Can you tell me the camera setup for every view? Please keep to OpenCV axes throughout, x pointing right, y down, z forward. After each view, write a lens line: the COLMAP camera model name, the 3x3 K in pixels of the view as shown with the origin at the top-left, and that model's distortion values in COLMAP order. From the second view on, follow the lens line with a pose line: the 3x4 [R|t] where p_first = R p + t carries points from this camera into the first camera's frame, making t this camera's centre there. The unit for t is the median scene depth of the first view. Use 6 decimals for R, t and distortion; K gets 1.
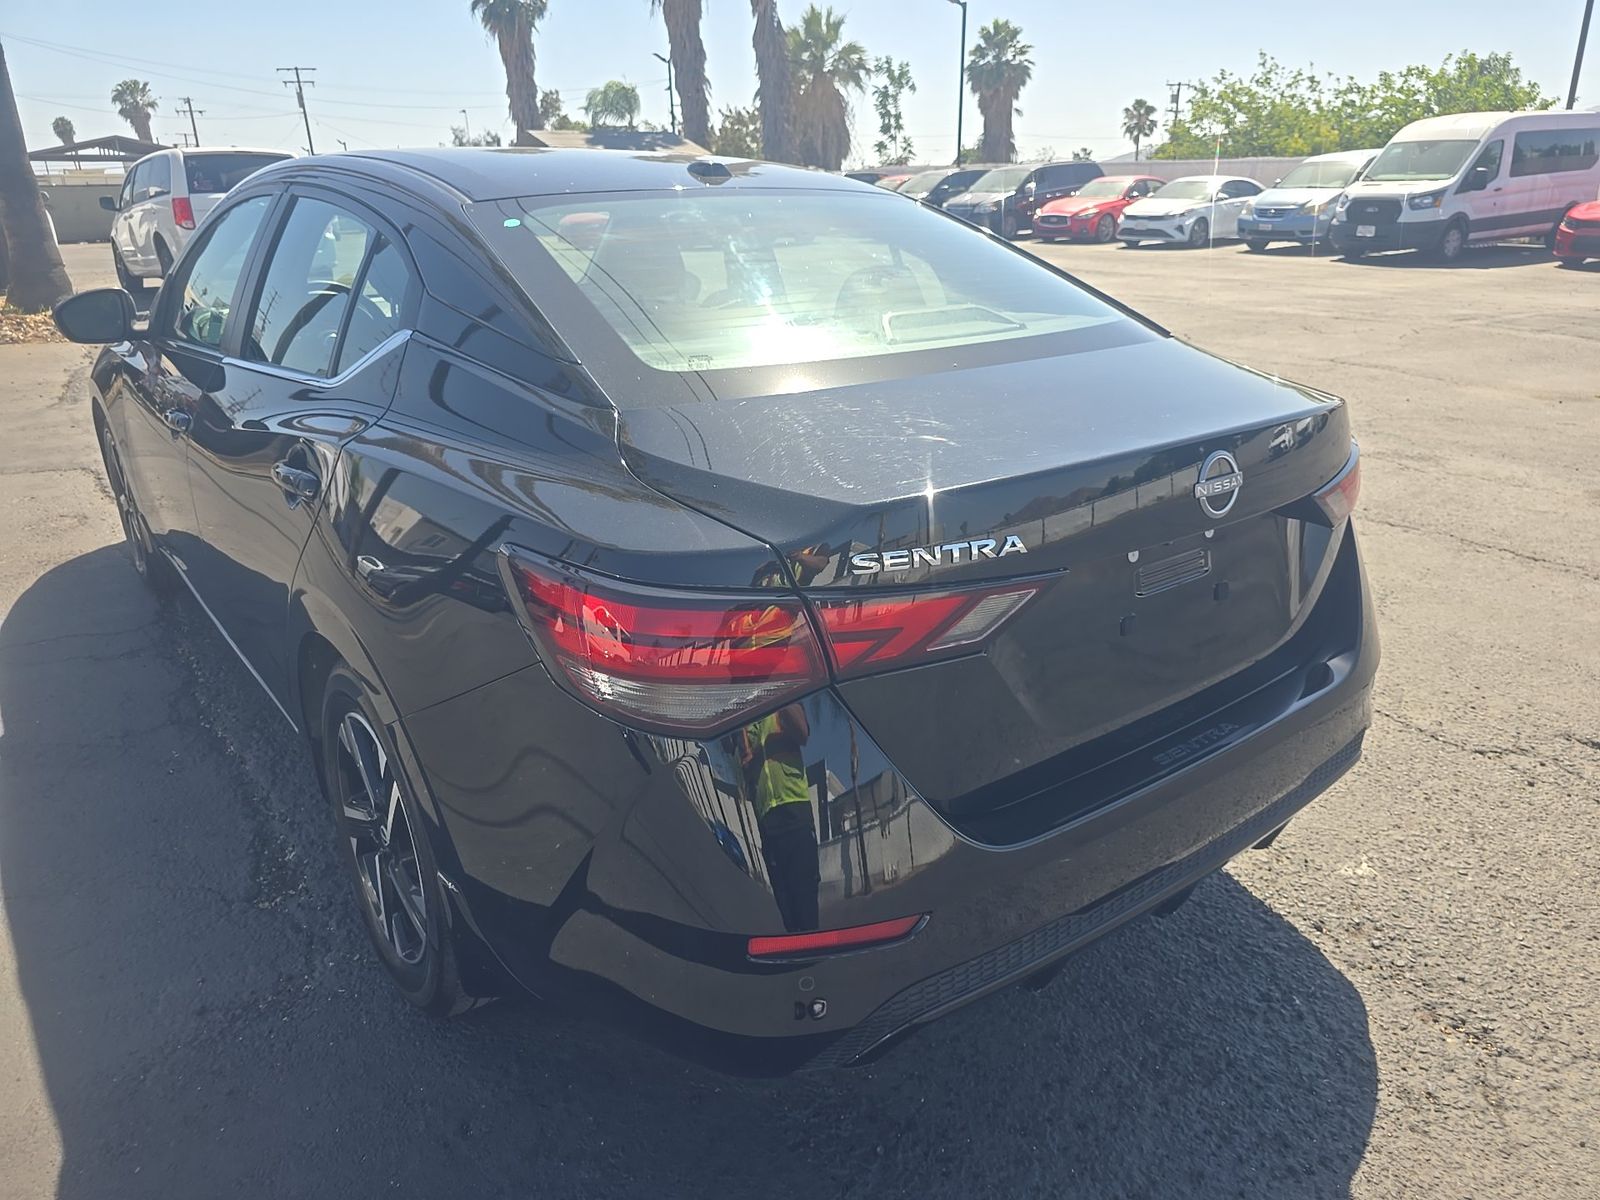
lens RADIAL K [[1072.5, 0, 819.0], [0, 1072.5, 599.0], [0, 0, 1]] dist [-0.000547, -0.002378]
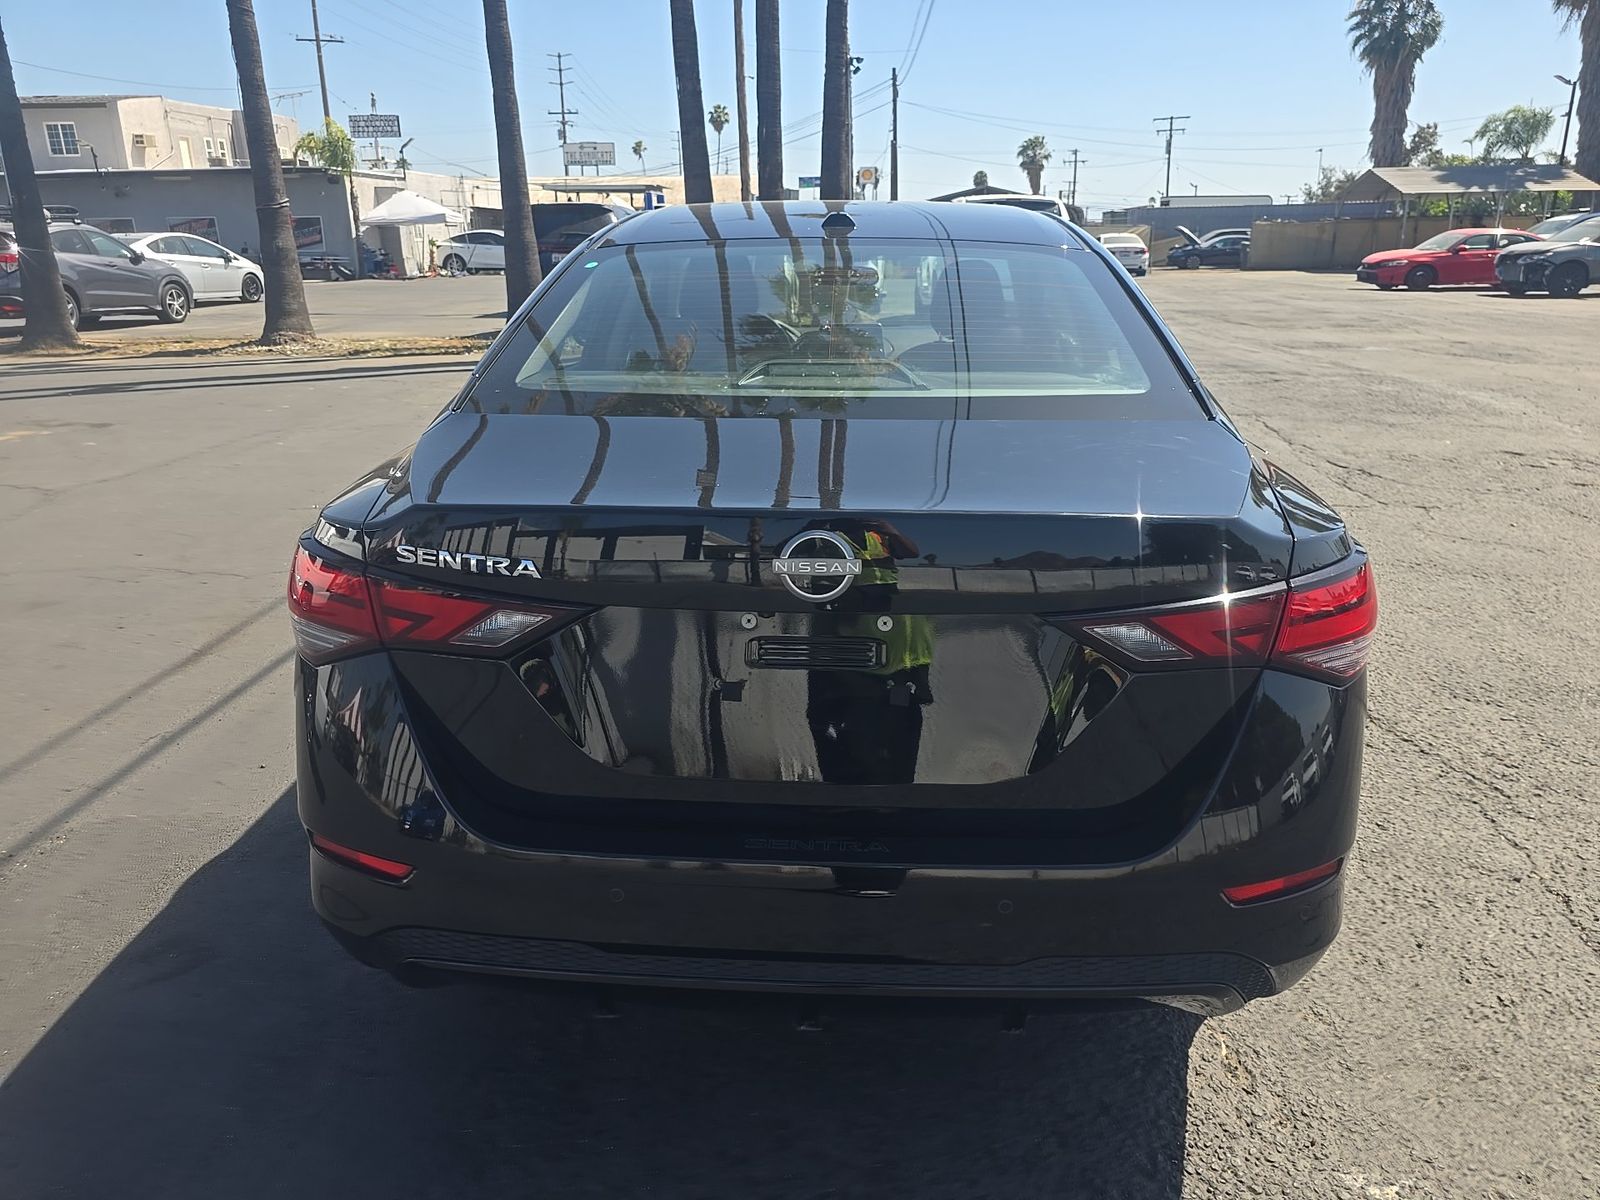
lens RADIAL K [[1072.5, 0, 819.0], [0, 1072.5, 599.0], [0, 0, 1]] dist [-0.000547, -0.002378]
pose [[0.757388, 0.212115, -0.617552, 0.132783], [-0.232706, 0.971350, 0.048238, -0.017334], [0.610091, 0.107173, 0.785049, 0.041456]]
